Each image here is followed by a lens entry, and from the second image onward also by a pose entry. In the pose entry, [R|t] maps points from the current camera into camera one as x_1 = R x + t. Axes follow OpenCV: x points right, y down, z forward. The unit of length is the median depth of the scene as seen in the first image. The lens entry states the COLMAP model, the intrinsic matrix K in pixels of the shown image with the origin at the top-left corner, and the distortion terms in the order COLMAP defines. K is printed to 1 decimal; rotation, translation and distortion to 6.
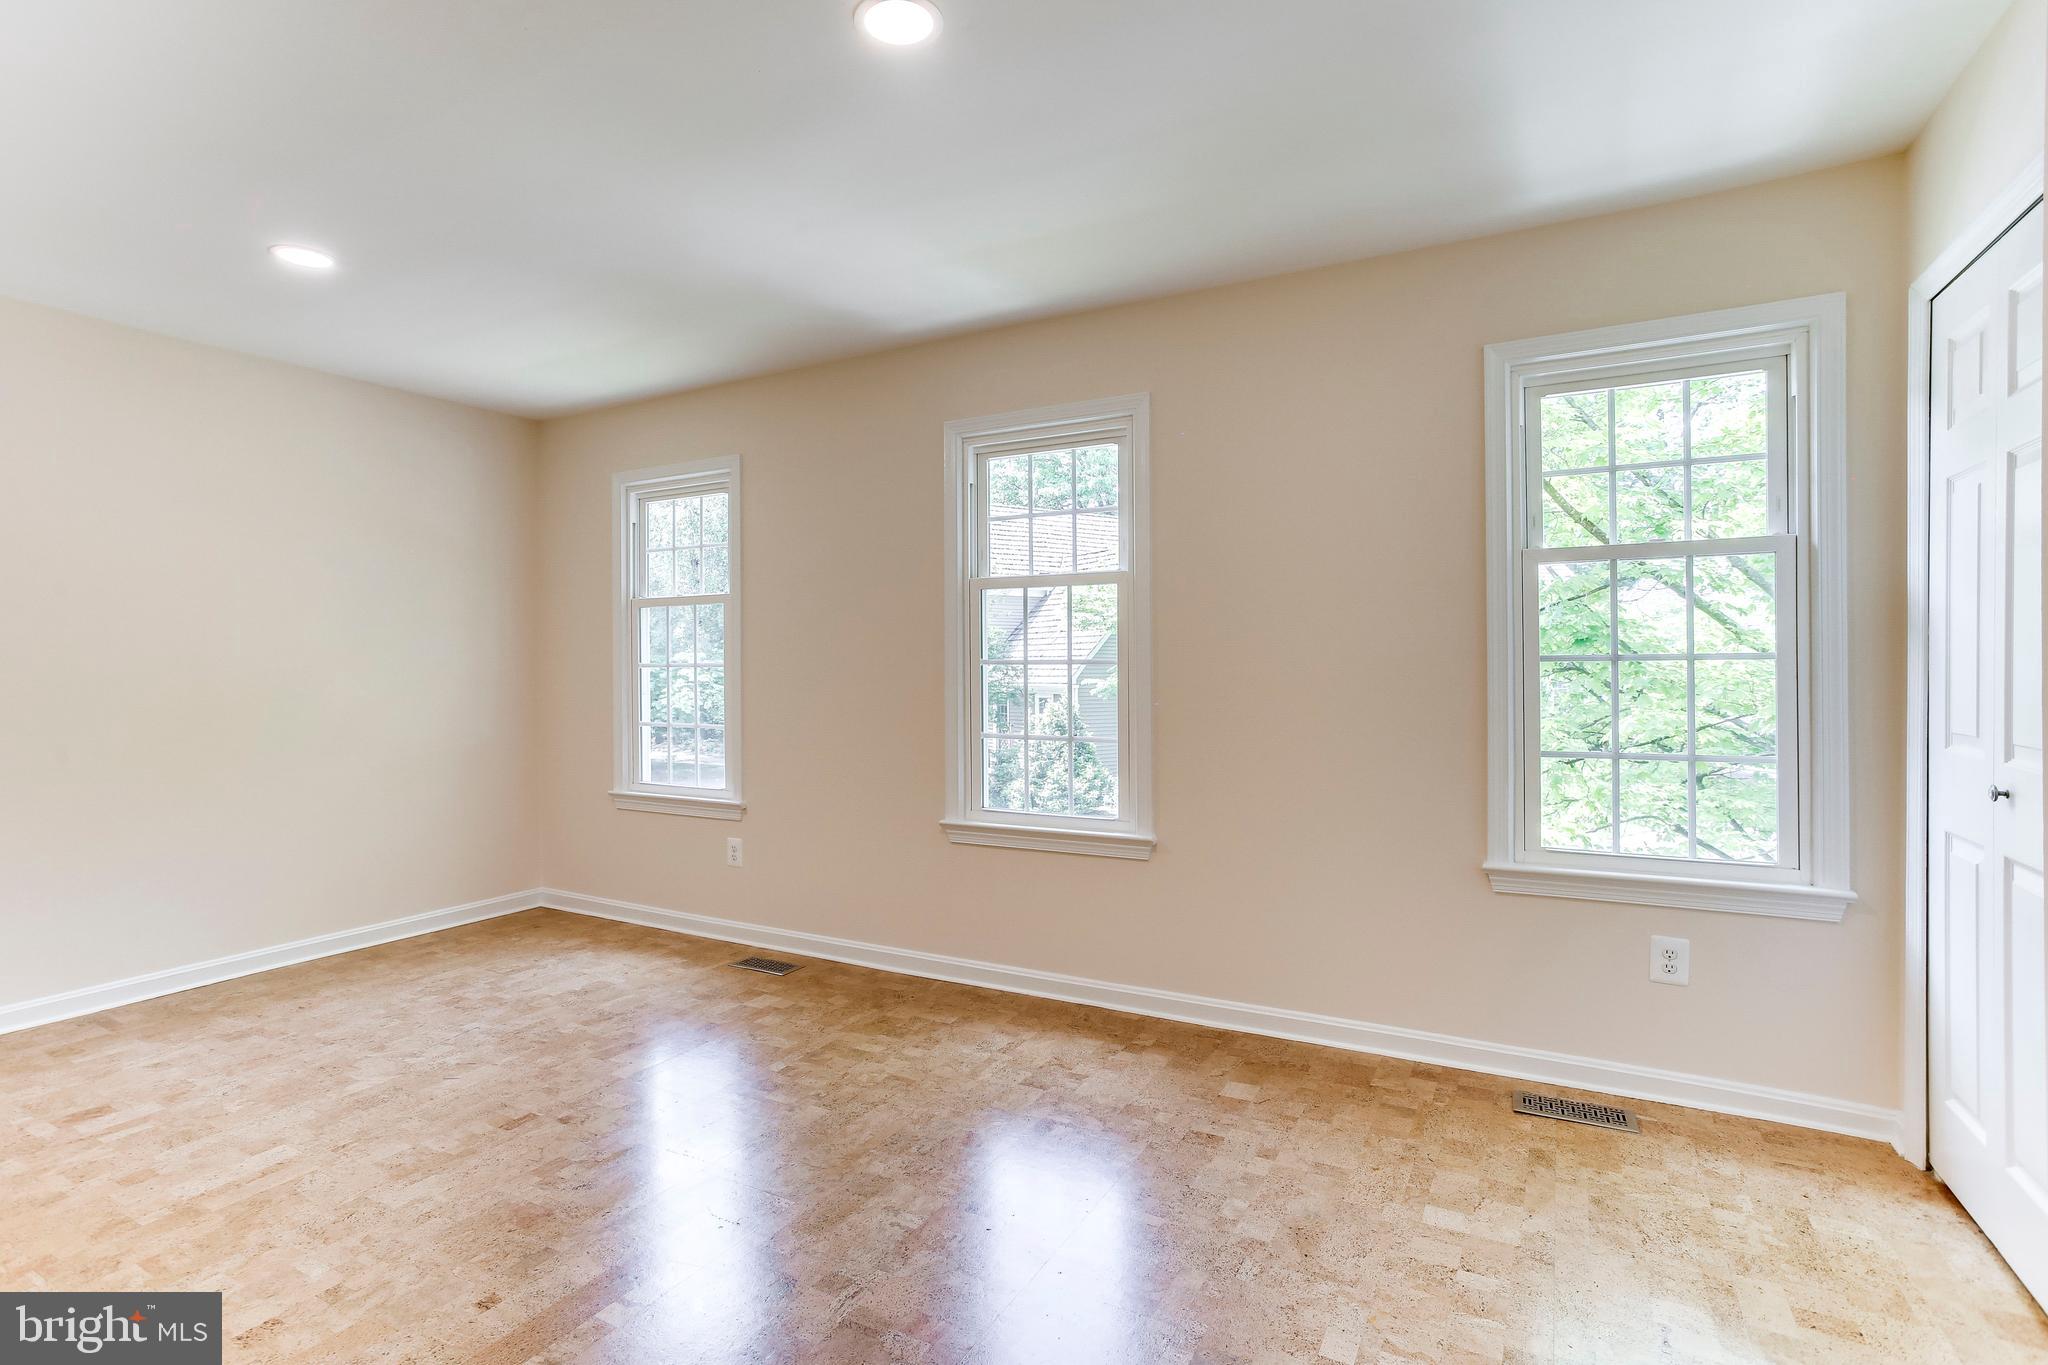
lens RADIAL K [[998.6, 0, 1019.5], [0, 998.6, 667.9], [0, 0, 1]] dist [-0.047082, 0.029410]
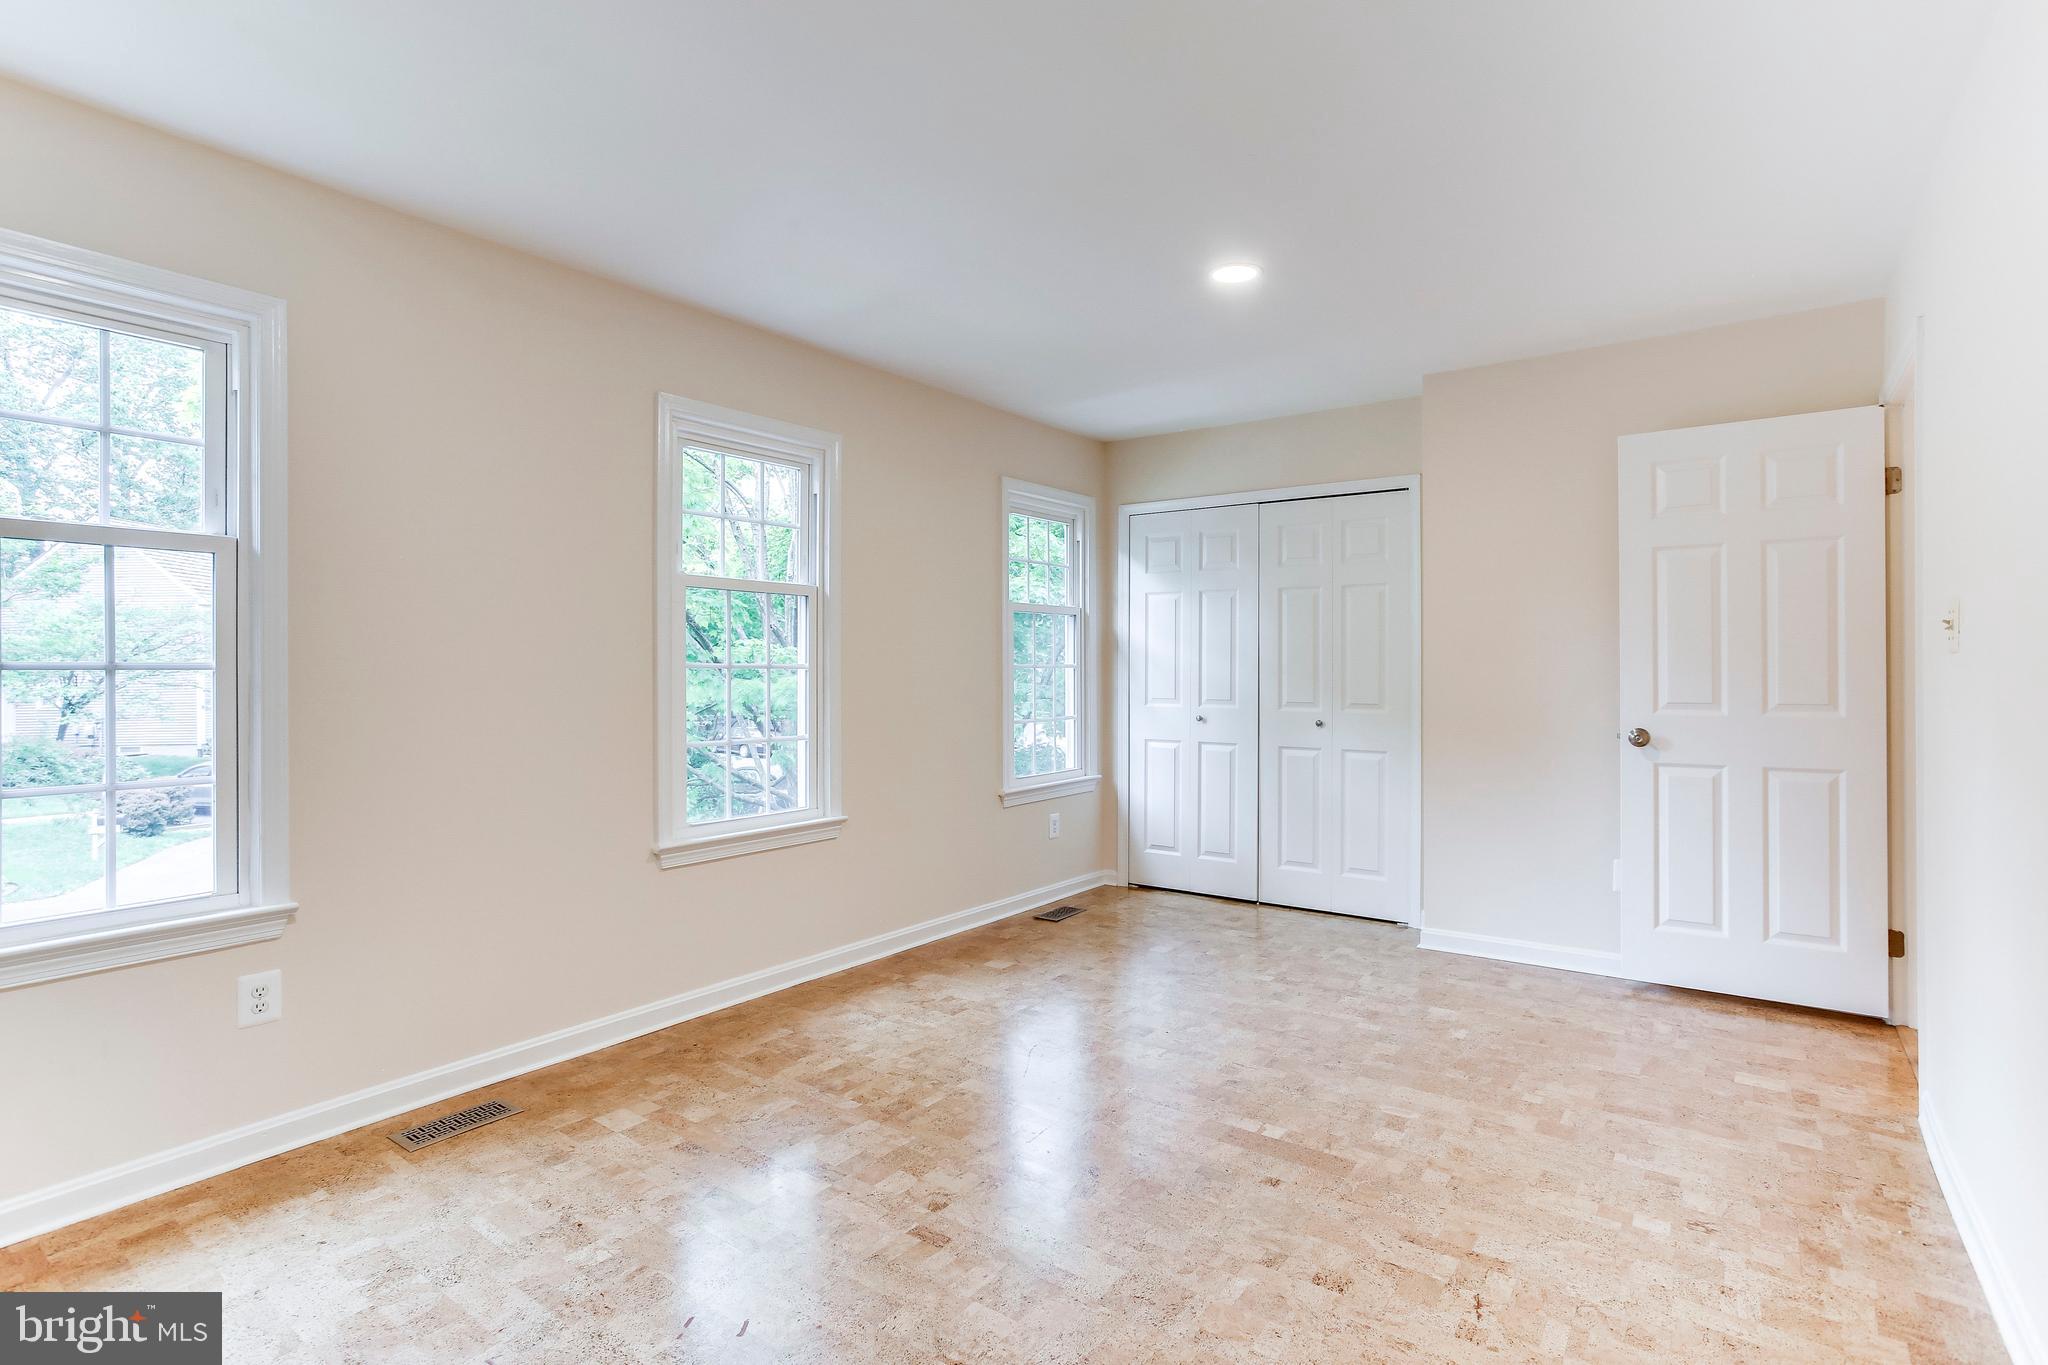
lens RADIAL K [[998.6, 0, 1019.5], [0, 998.6, 667.9], [0, 0, 1]] dist [-0.047082, 0.029410]
pose [[0.138978, 0.001182, 0.990295, -1.036571], [0.001012, 0.999999, -0.001336, -0.006233], [-0.990295, 0.001188, 0.138976, 0.644288]]
